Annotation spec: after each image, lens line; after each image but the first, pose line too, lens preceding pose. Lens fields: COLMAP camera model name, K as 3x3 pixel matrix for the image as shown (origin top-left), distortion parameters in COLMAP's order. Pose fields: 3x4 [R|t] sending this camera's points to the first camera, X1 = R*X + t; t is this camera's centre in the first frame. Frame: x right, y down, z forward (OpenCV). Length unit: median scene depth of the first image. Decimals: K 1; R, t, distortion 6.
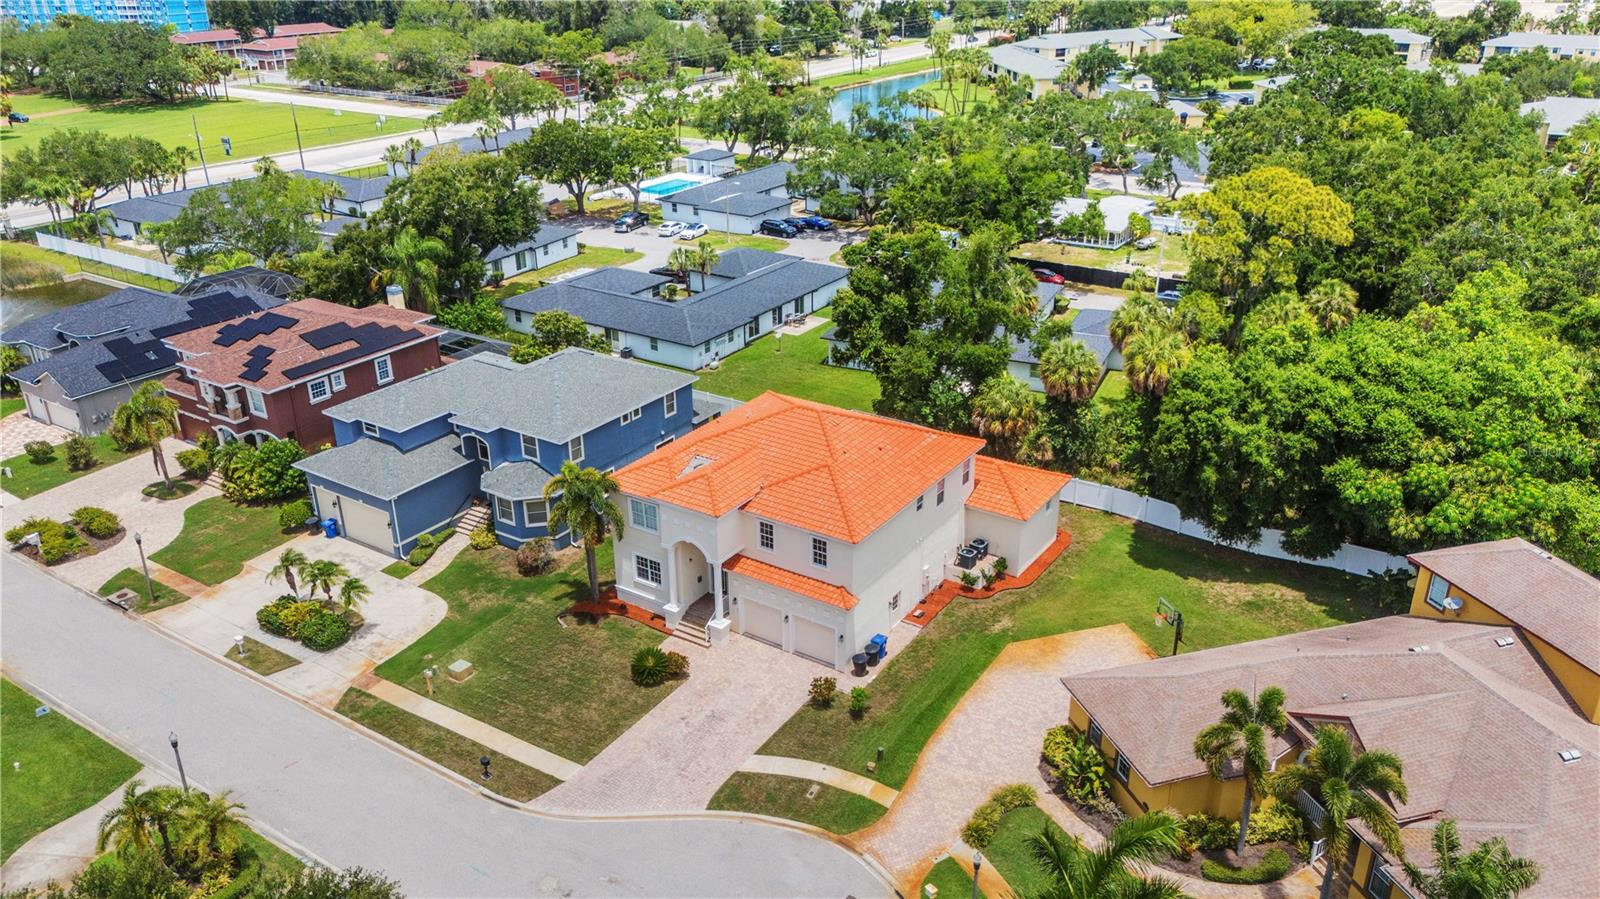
lens RADIAL K [[1179.6, 0, 800.0], [0, 1179.6, 449.5], [0, 0, 1]] dist [0.078047, -0.068208]
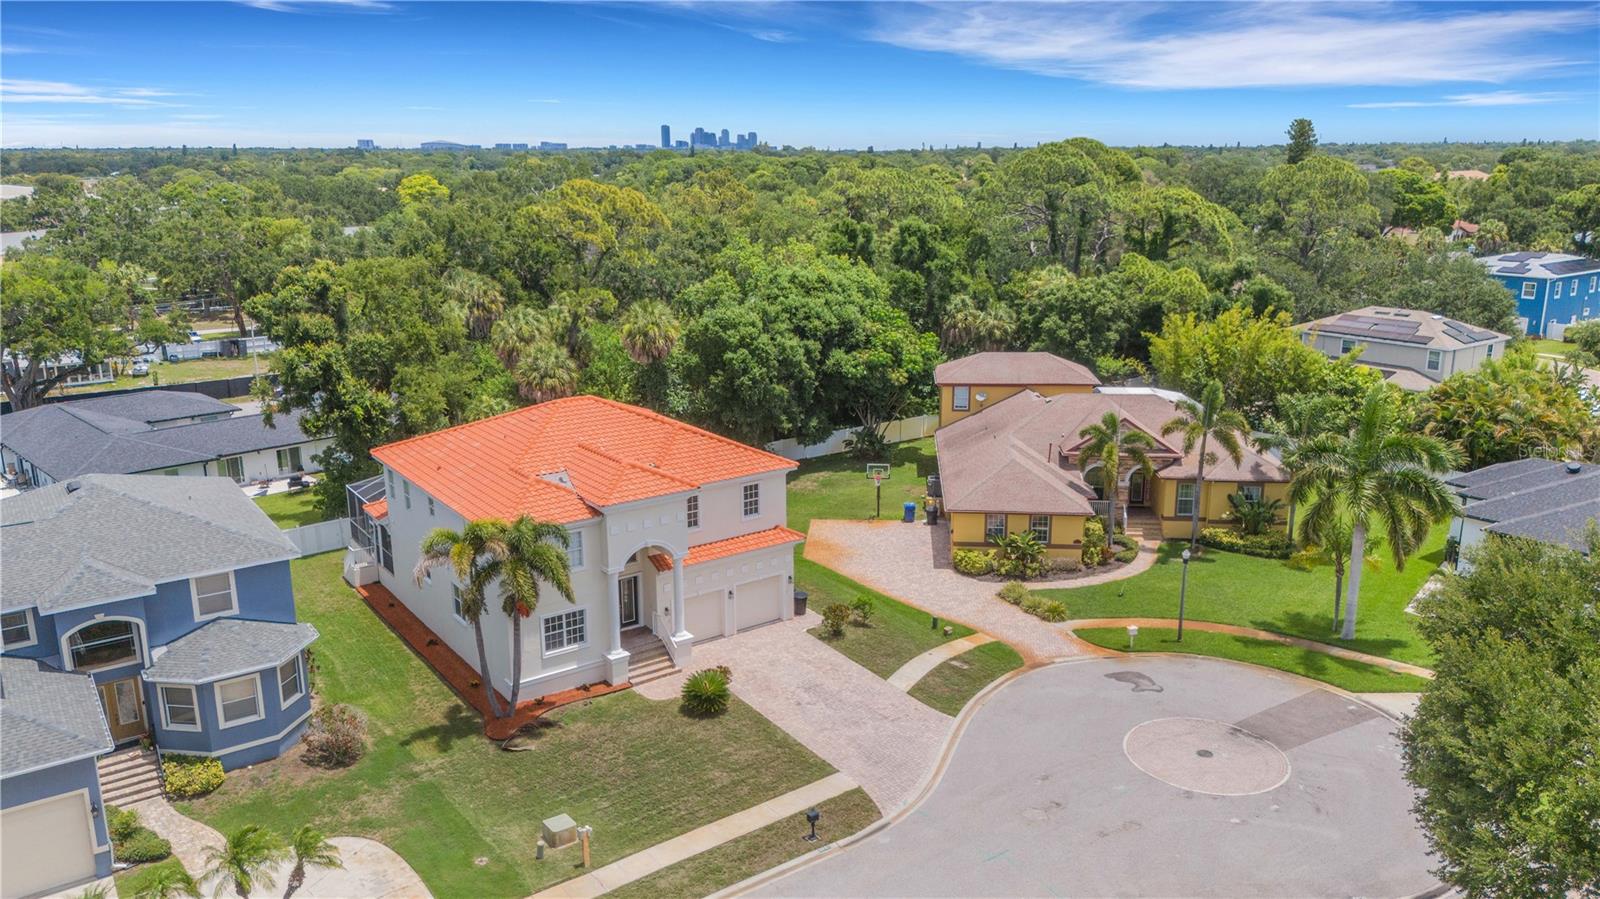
lens RADIAL K [[1179.6, 0, 800.0], [0, 1179.6, 449.5], [0, 0, 1]] dist [0.078047, -0.068208]
pose [[0.358640, -0.222617, 0.906542, -0.657096], [0.377800, 0.922670, 0.077114, -0.005286], [-0.853607, 0.314835, 0.415011, 0.468529]]
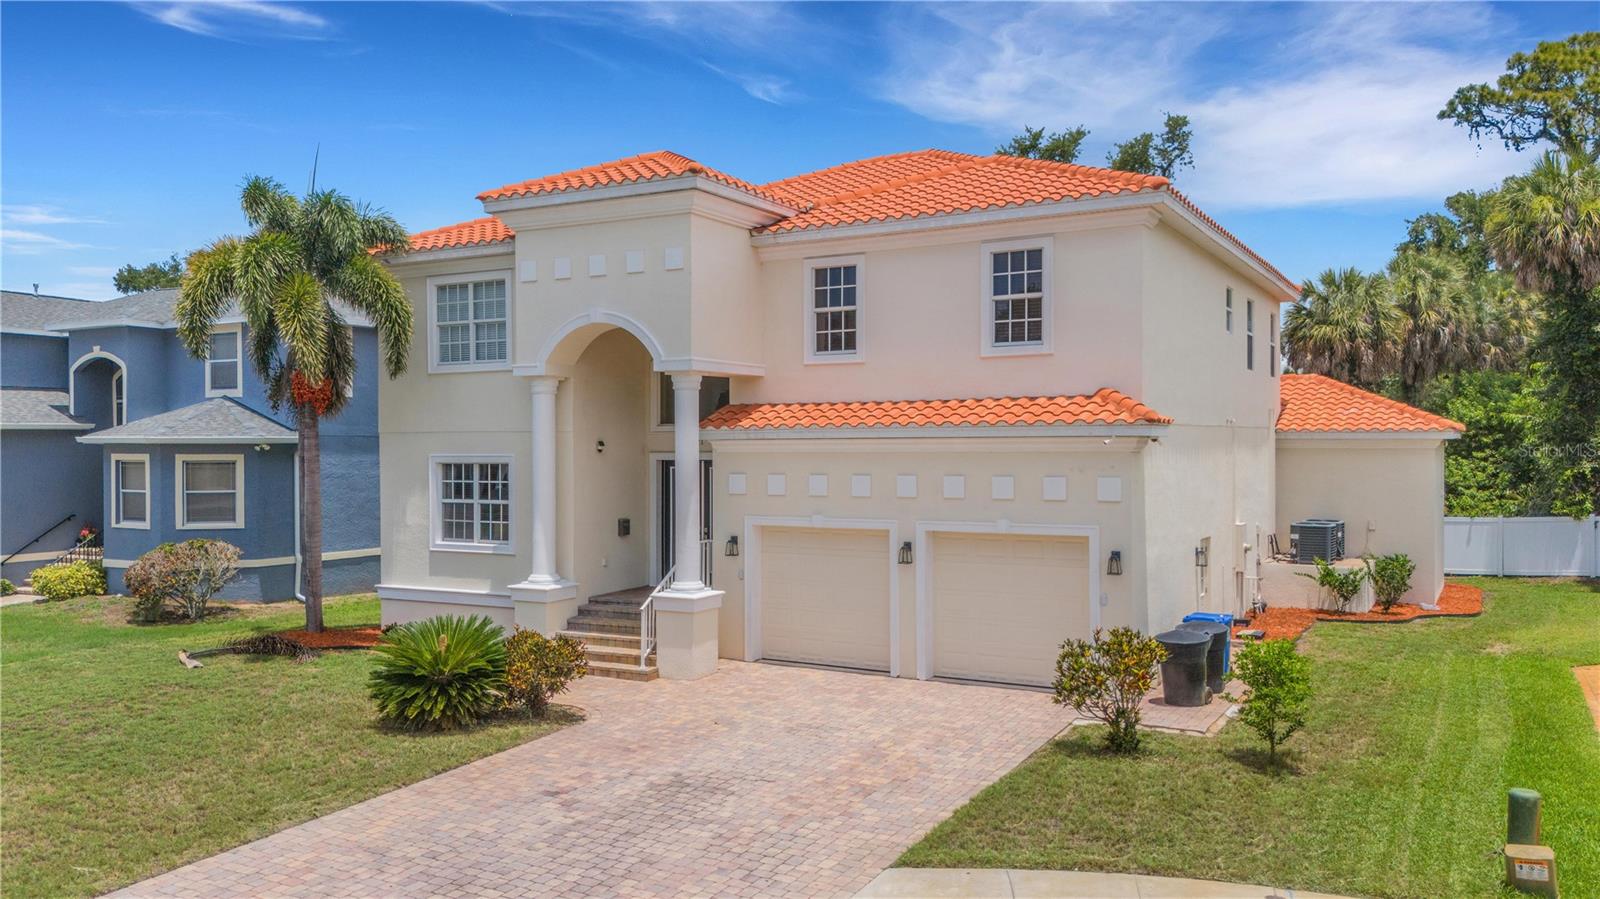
lens RADIAL K [[1227.1, 0, 800.0], [0, 1227.1, 449.5], [0, 0, 1]] dist [0.074322, -0.081649]
pose [[0.997255, 0.005073, 0.073872, -0.053990], [0.025098, 0.915435, -0.401683, 0.210475], [-0.069663, 0.402435, 0.912794, 0.590200]]
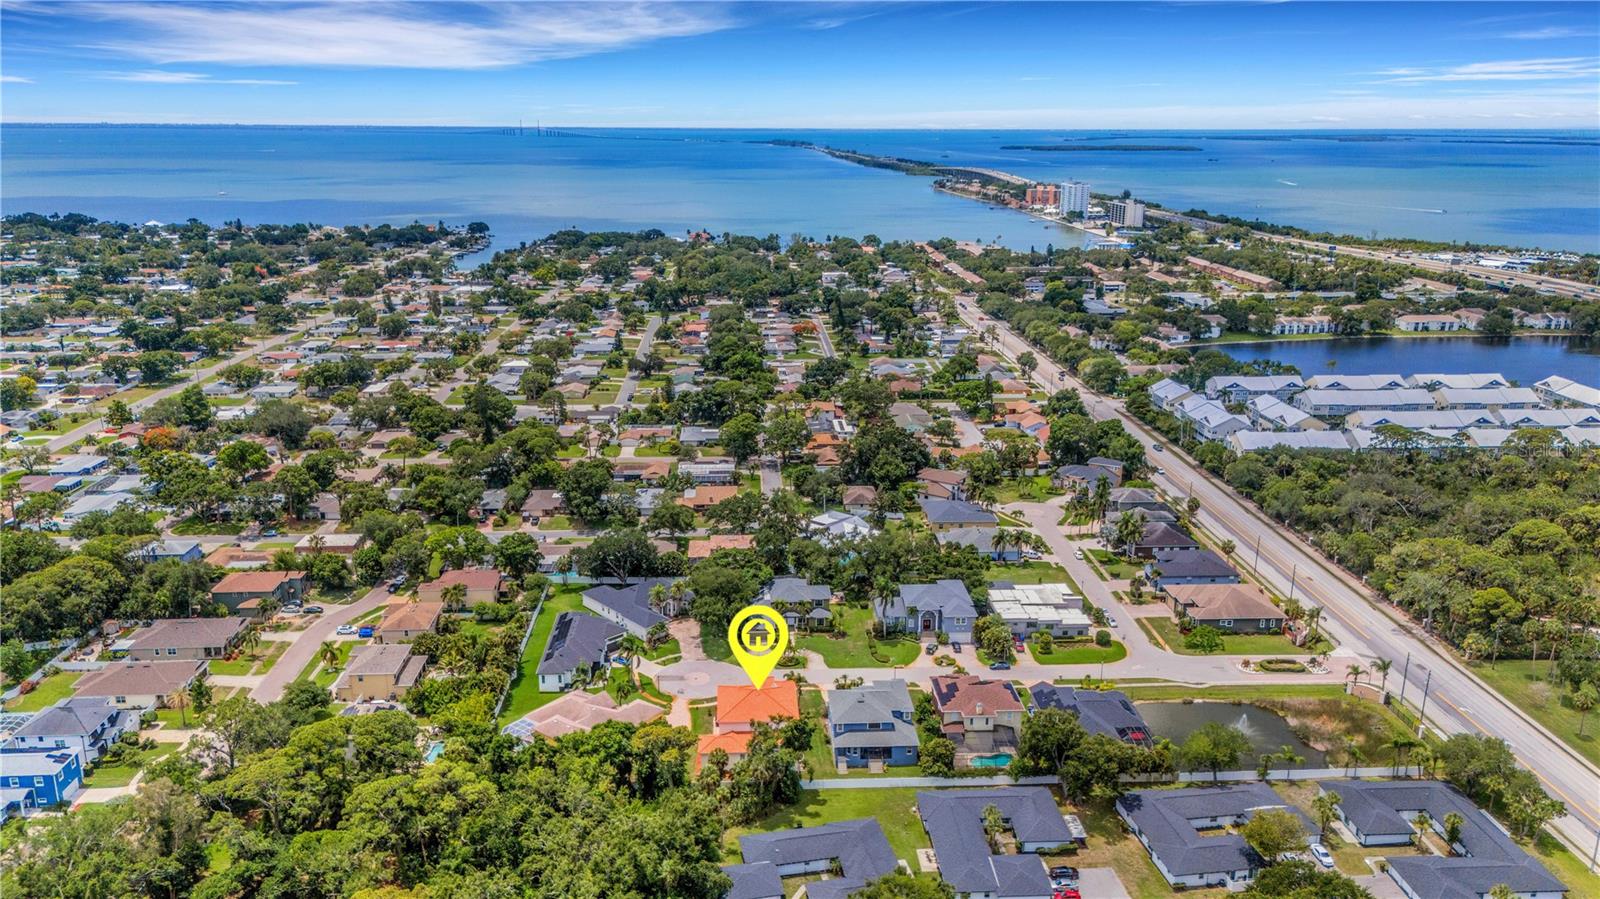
lens RADIAL K [[1190.2, 0, 803.3], [0, 1190.2, 386.4], [0, 0, 1]] dist [0.066843, -0.073845]
pose [[-0.800394, 0.136092, -0.583823, 1.663556], [-0.239014, 0.820688, 0.518983, -2.385184], [0.549766, 0.554933, -0.624346, 2.523663]]
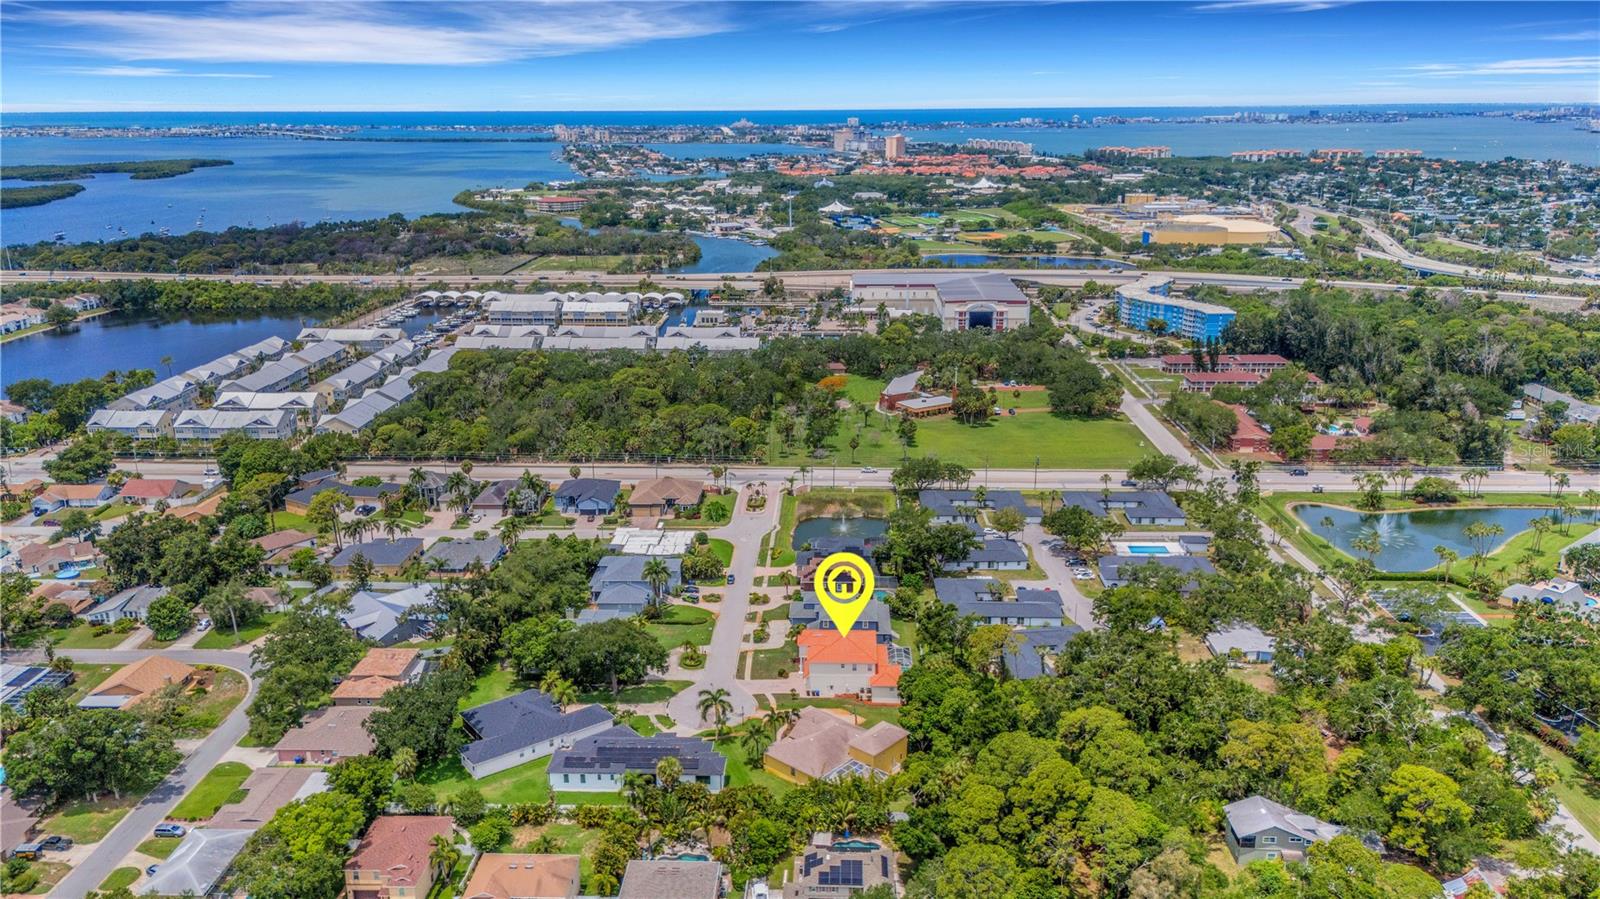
lens RADIAL K [[1179.6, 0, 800.0], [0, 1179.6, 449.5], [0, 0, 1]] dist [0.078047, -0.068208]
pose [[0.524376, 0.242671, -0.816175, 2.632395], [-0.343901, 0.937231, 0.057716, -0.692268], [0.778950, 0.250418, 0.574916, -1.313531]]
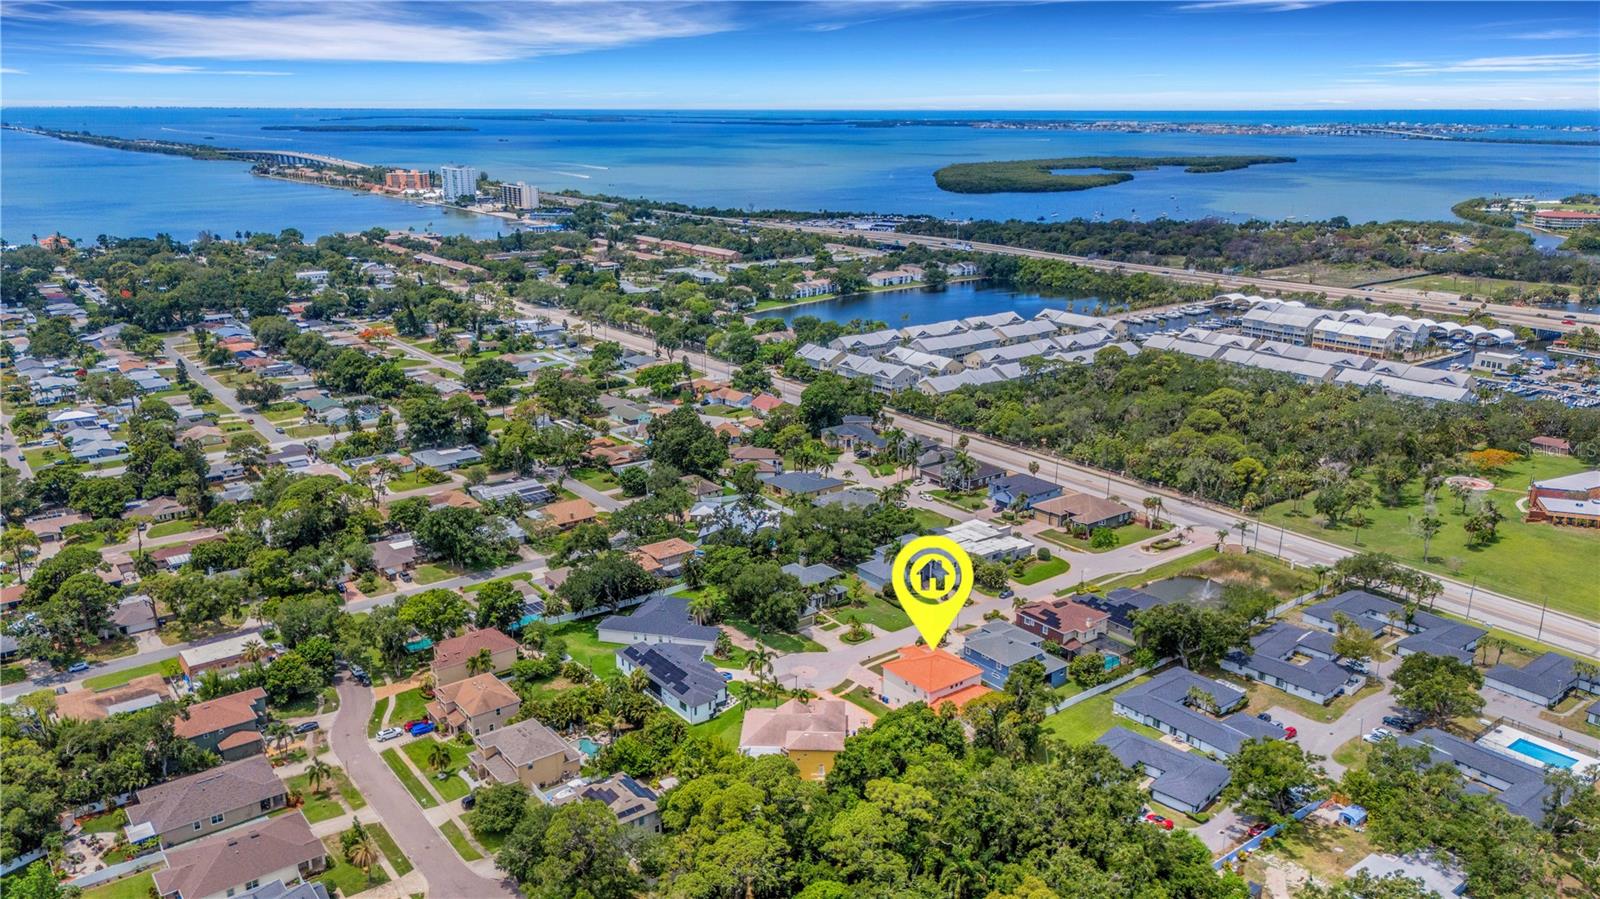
lens RADIAL K [[1158.3, 0, 797.2], [0, 1158.3, 486.4], [0, 0, 1]] dist [0.082627, -0.070319]
pose [[-0.321026, 0.301126, -0.897923, 2.943716], [-0.384928, 0.824777, 0.414215, -1.644117], [0.865317, 0.478609, -0.148863, 0.833361]]
